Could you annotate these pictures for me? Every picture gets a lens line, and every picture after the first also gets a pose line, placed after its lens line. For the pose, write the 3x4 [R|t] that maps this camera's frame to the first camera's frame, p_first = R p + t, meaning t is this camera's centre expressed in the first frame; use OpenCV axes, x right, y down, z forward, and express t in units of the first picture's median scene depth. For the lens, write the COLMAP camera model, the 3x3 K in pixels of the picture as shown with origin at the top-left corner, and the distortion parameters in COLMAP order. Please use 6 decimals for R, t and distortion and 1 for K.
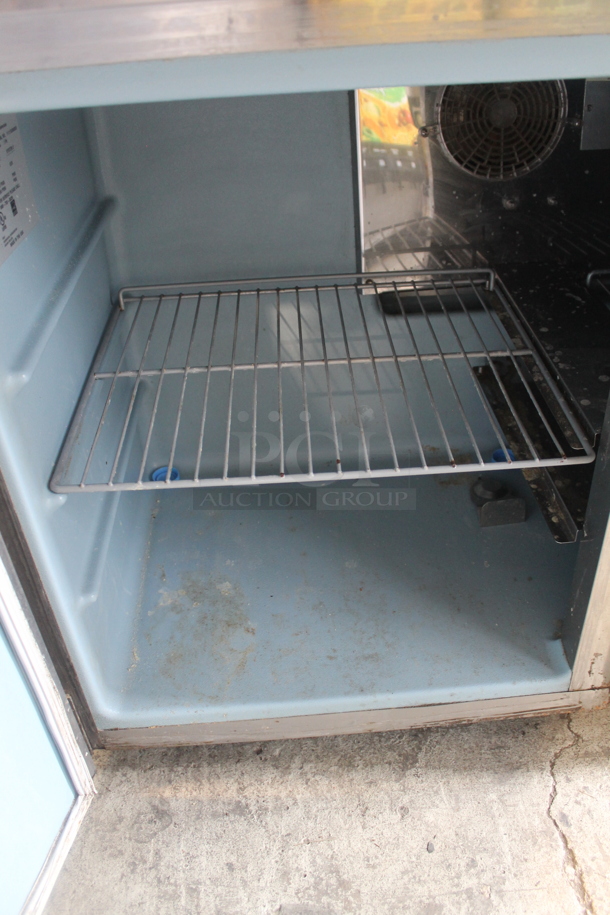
lens RADIAL K [[802.3, 0, 305.0], [0, 802.3, 457.5], [0, 0, 1]] dist [-0.198296, 0.194723]
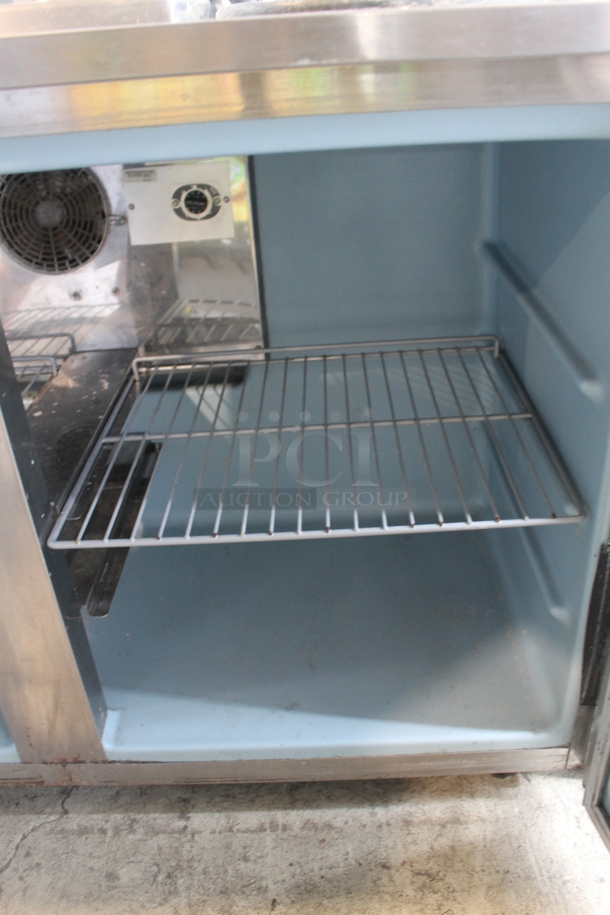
lens RADIAL K [[746.1, 0, 305.0], [0, 746.1, 492.4], [0, 0, 1]] dist [-0.190482, 0.149300]
pose [[0.996951, 0.001426, -0.078020, 0.174720], [-0.003521, 0.999637, -0.026719, -0.009554], [0.077954, 0.026913, 0.996594, 0.015730]]
